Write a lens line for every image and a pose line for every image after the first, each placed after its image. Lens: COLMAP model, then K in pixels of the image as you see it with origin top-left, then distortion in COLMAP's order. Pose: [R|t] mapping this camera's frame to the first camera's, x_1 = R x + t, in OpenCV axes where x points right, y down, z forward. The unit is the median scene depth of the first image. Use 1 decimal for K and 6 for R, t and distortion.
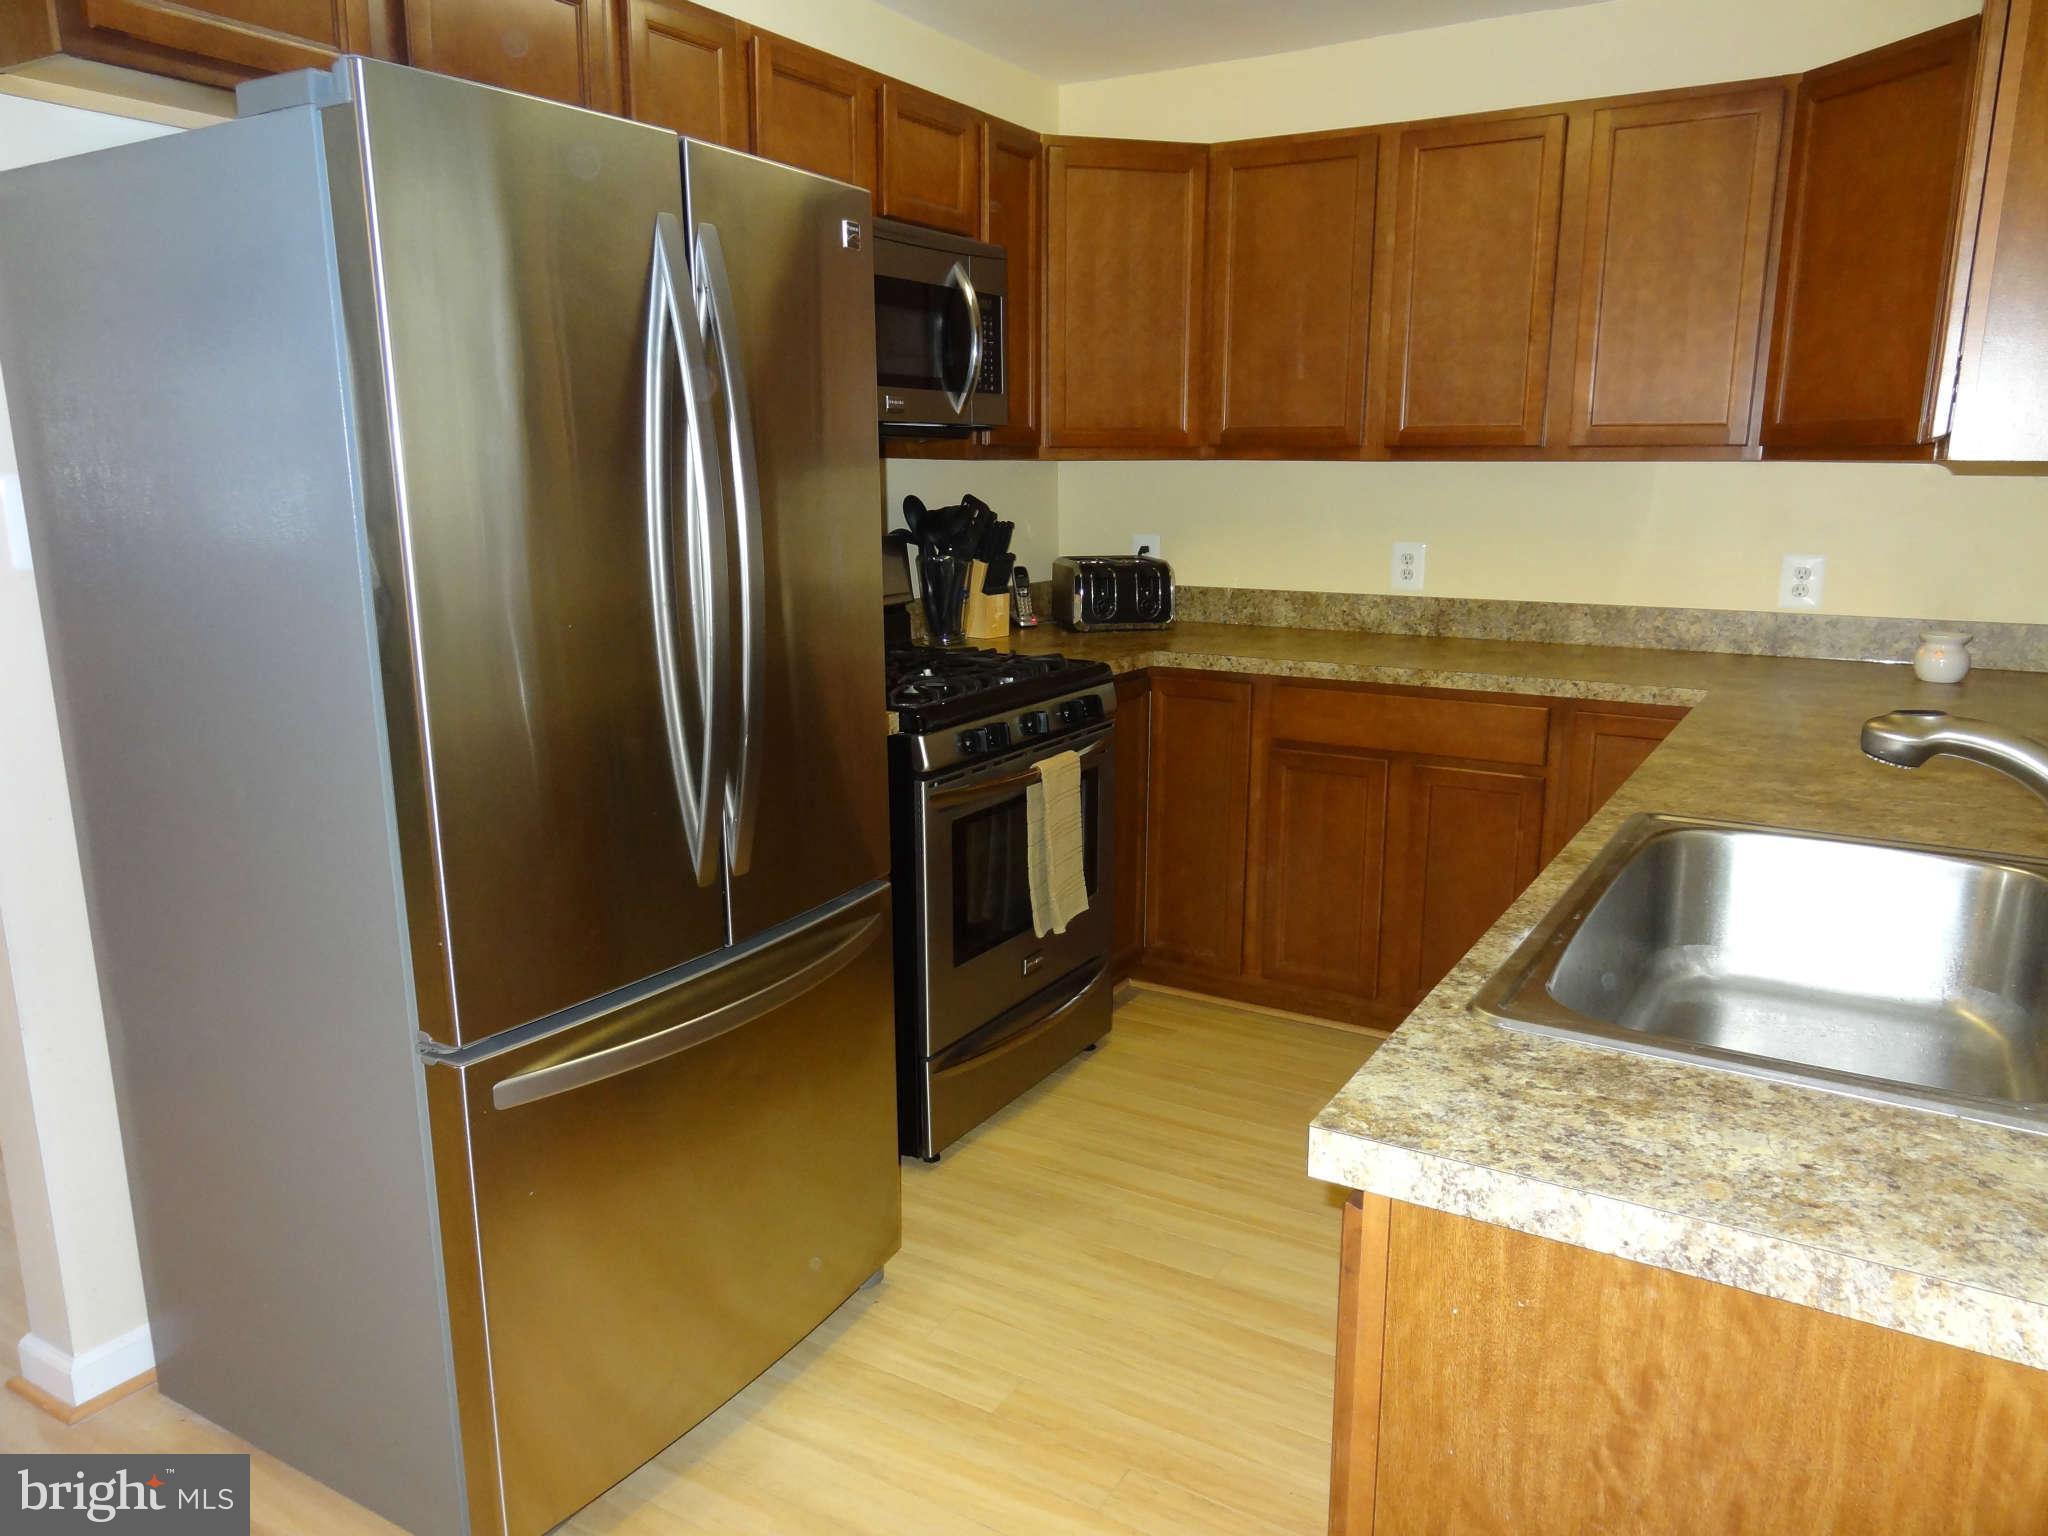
lens RADIAL K [[1440.6, 0, 1030.4], [0, 1440.6, 770.0], [0, 0, 1]] dist [0.000707, 0.006683]
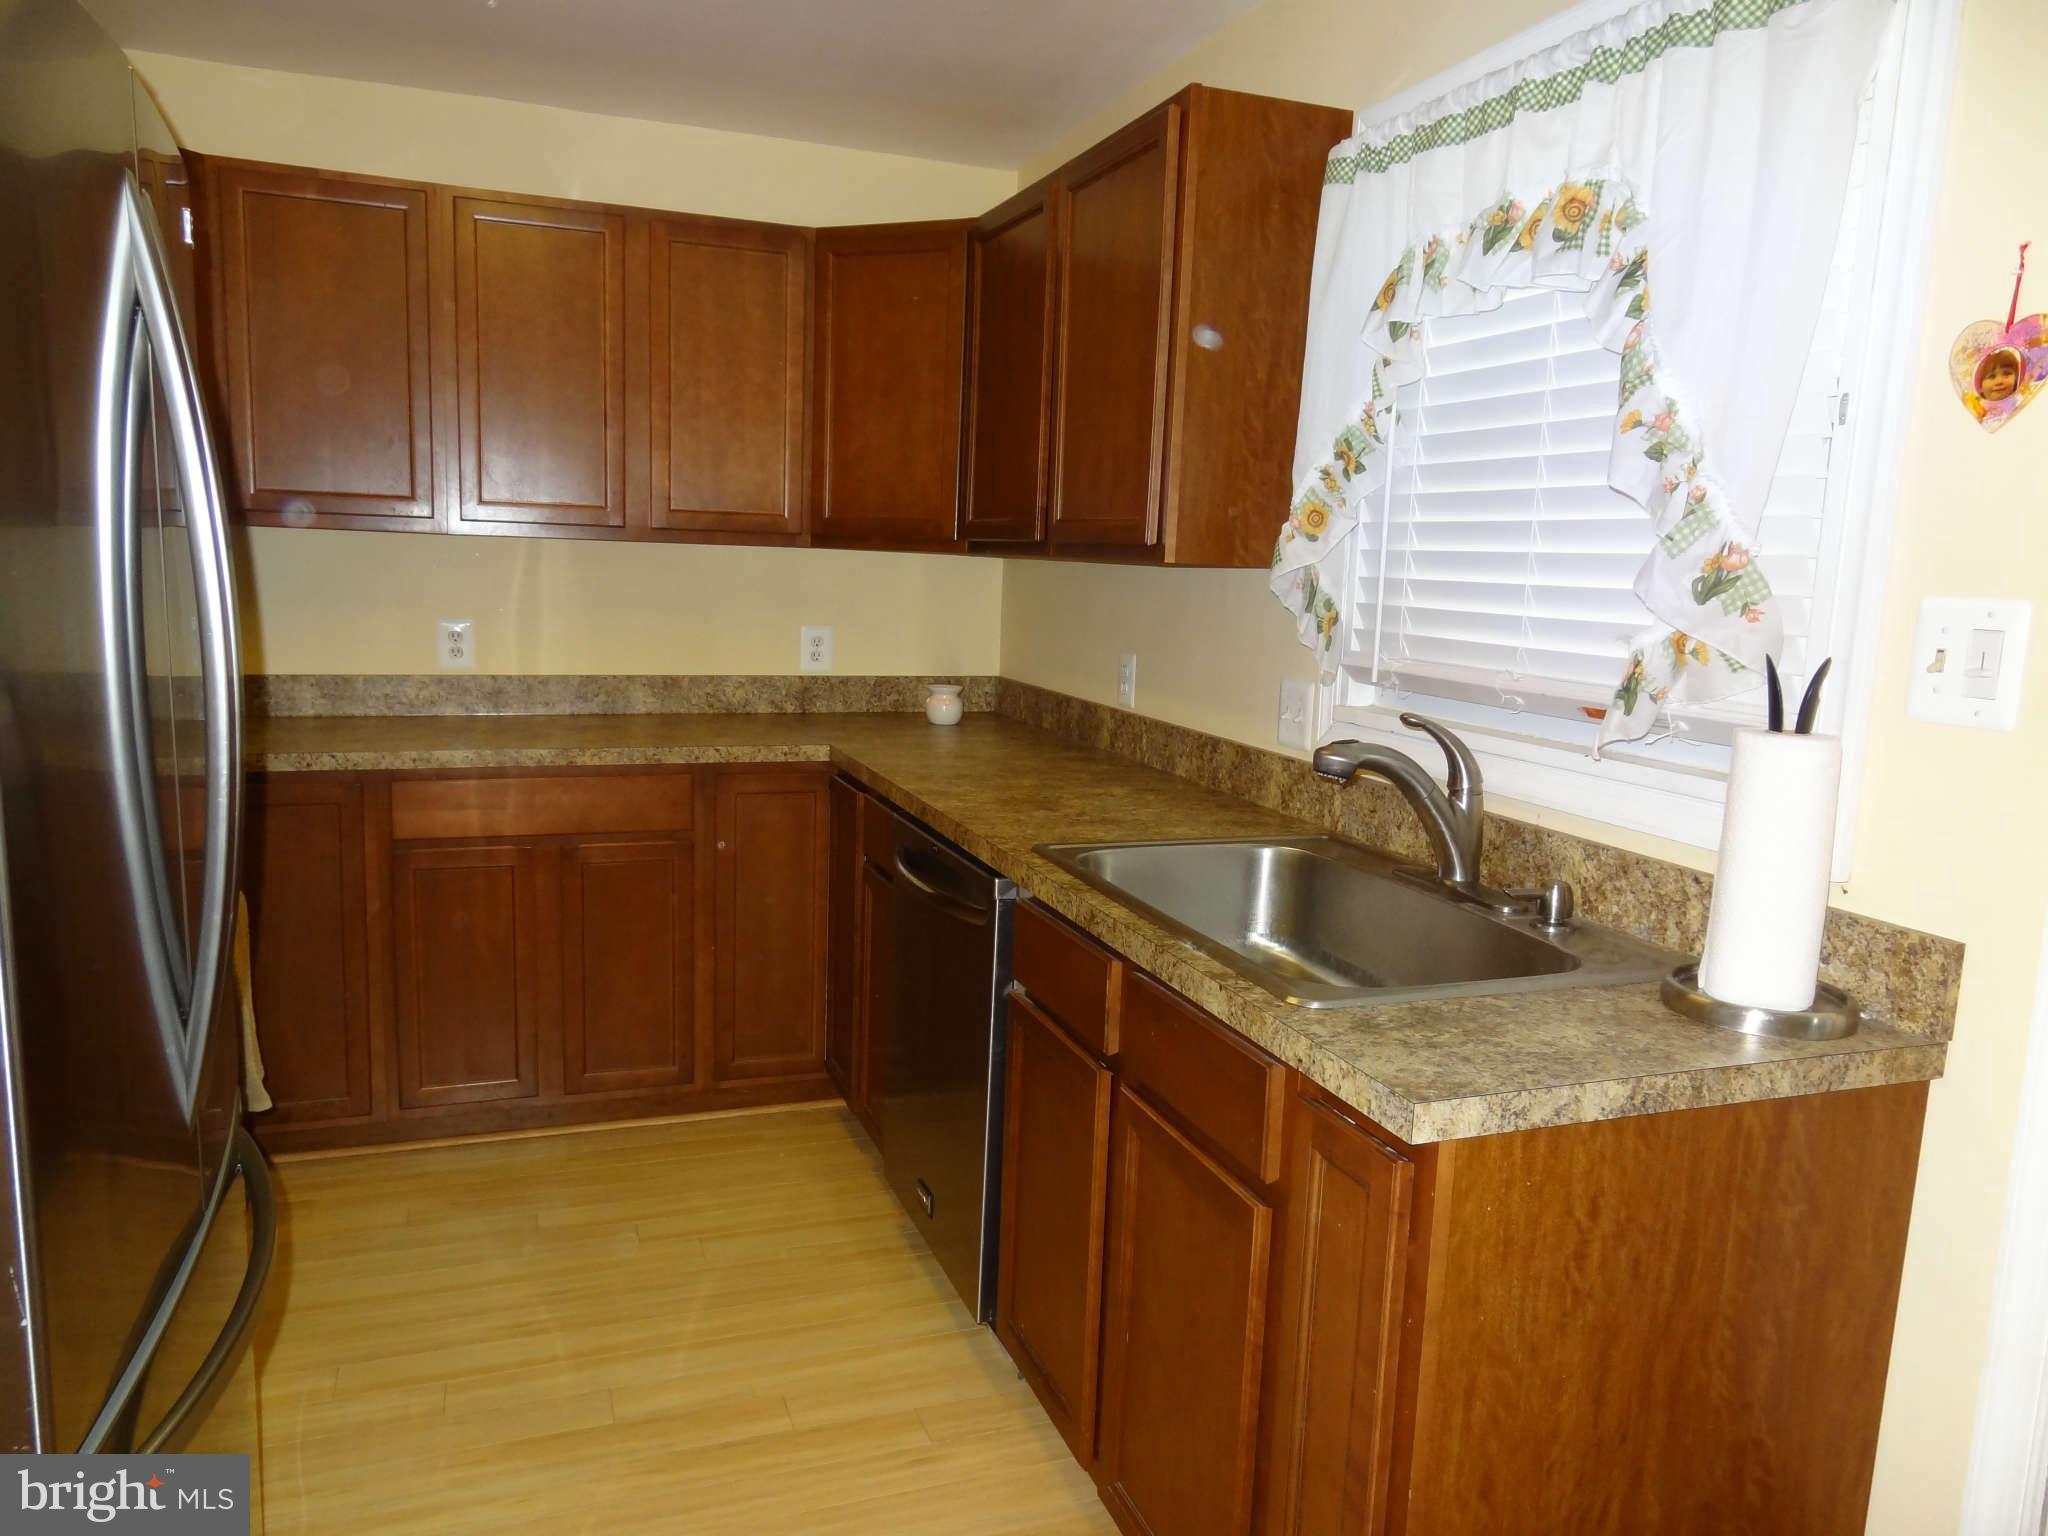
lens RADIAL K [[1440.6, 0, 1024.3], [0, 1440.6, 771.4], [0, 0, 1]] dist [0.000707, 0.006683]
pose [[0.621971, -0.094756, 0.777286, -0.306904], [0.127647, 0.991642, 0.018746, -0.033624], [-0.772566, 0.087559, 0.628868, 0.144220]]
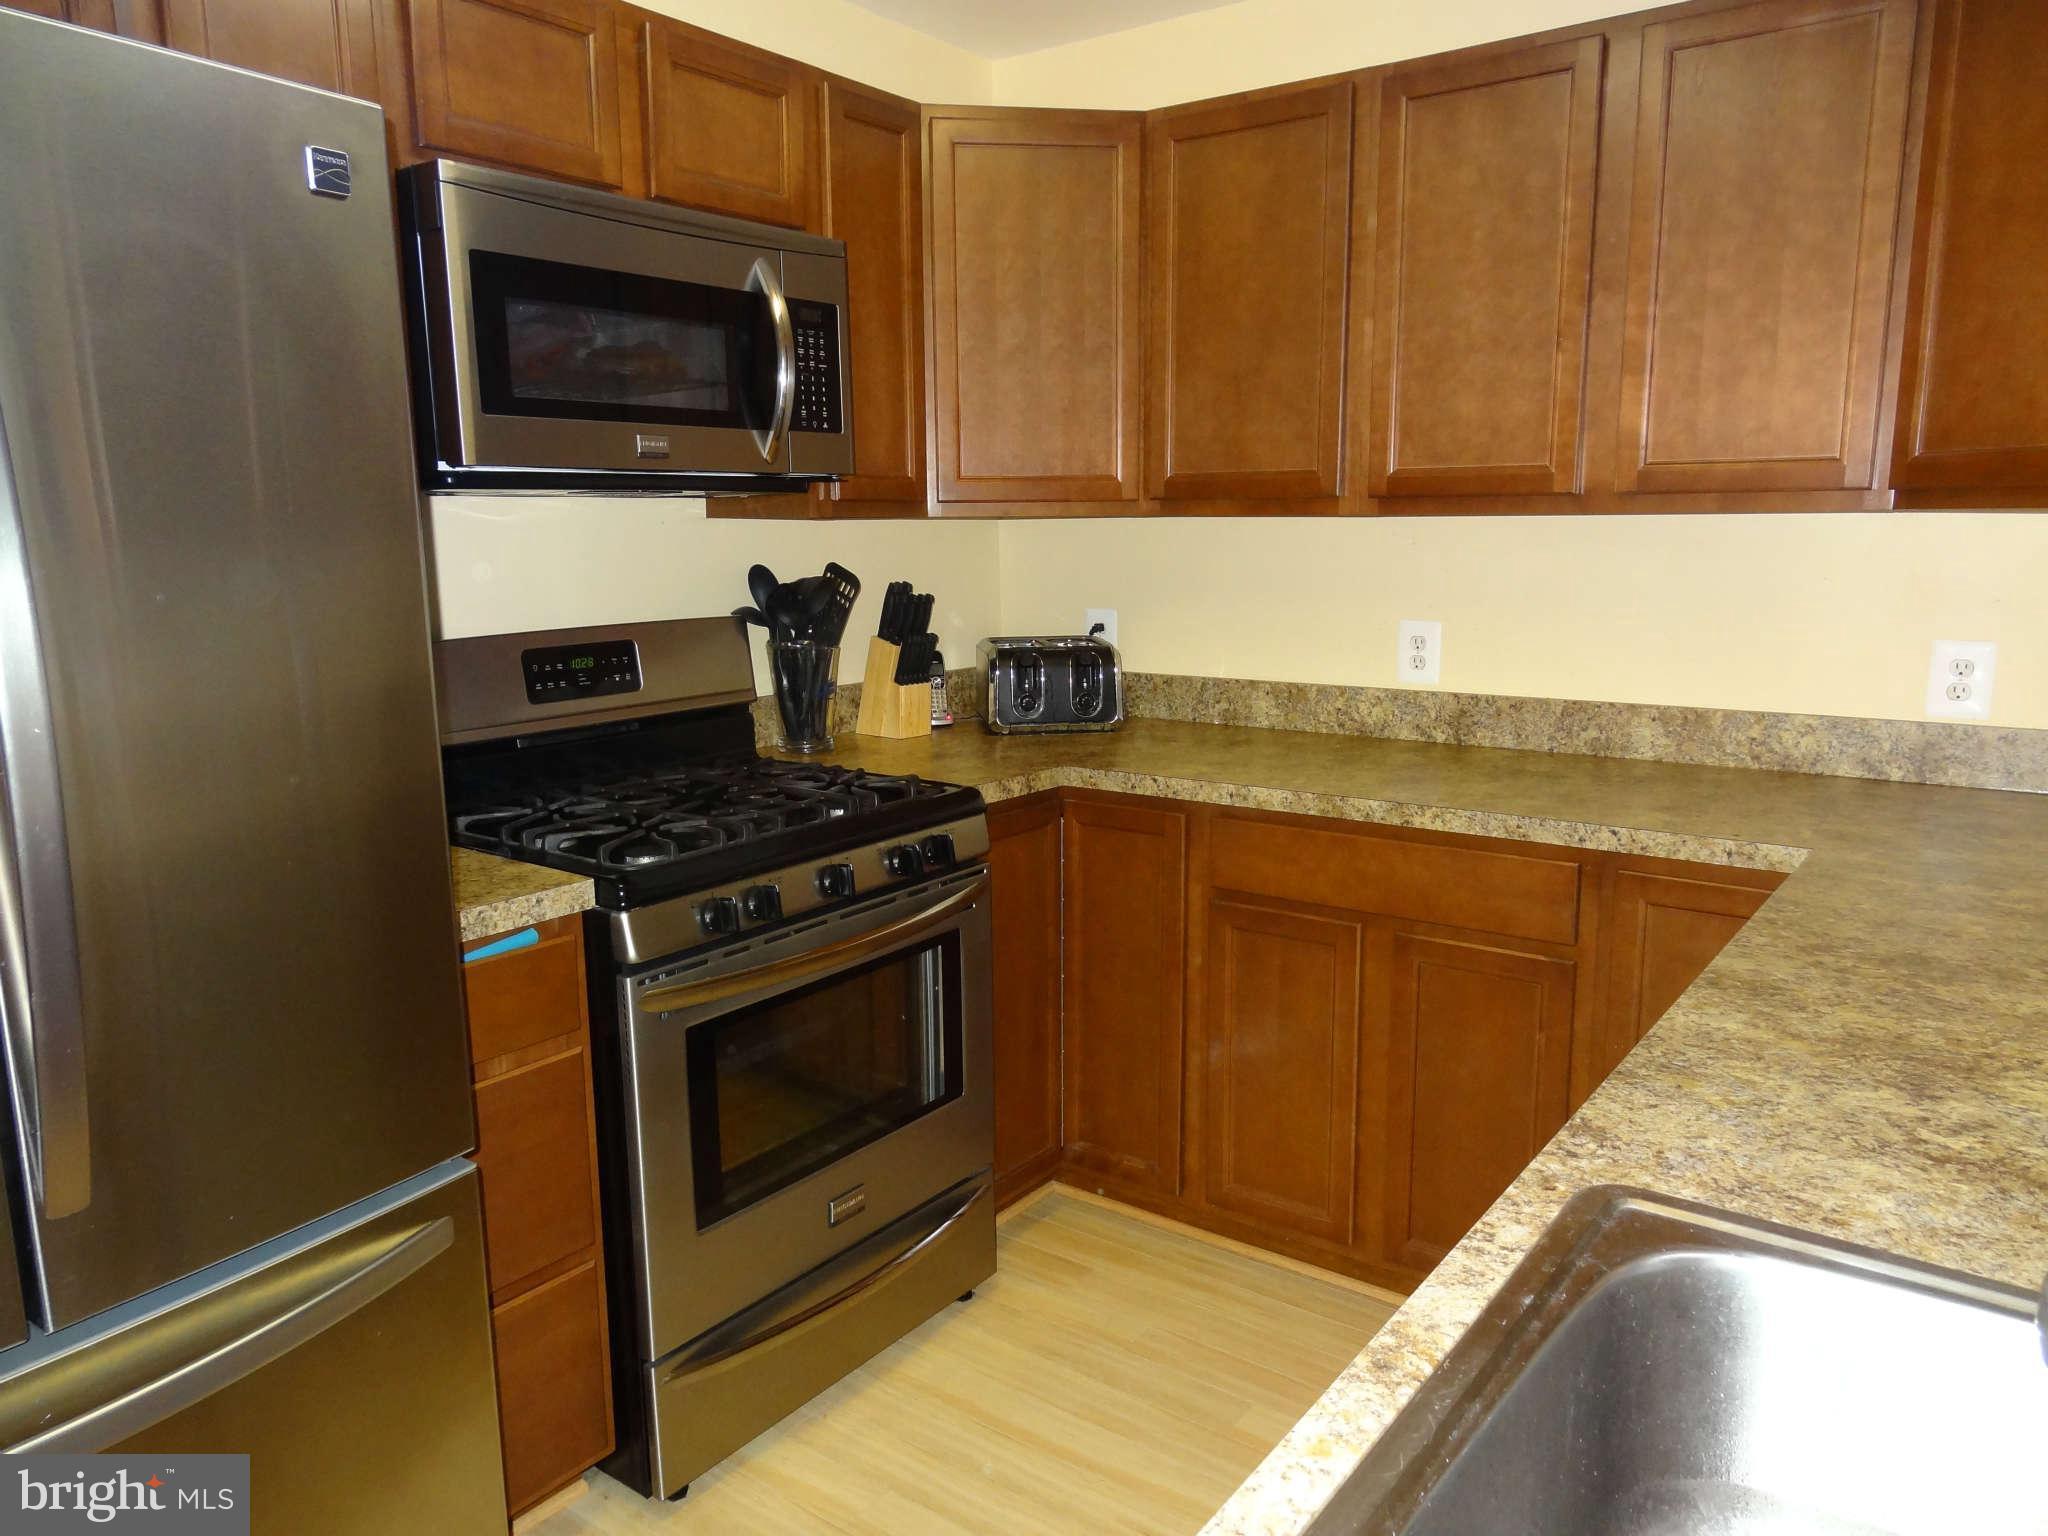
lens RADIAL K [[1440.6, 0, 1028.0], [0, 1440.6, 767.9], [0, 0, 1]] dist [0.000707, 0.006683]
pose [[0.995199, 0.007245, -0.097605, 0.159388], [-0.011007, 0.999215, -0.038053, -0.059124], [0.097252, 0.038944, 0.994498, 0.271476]]
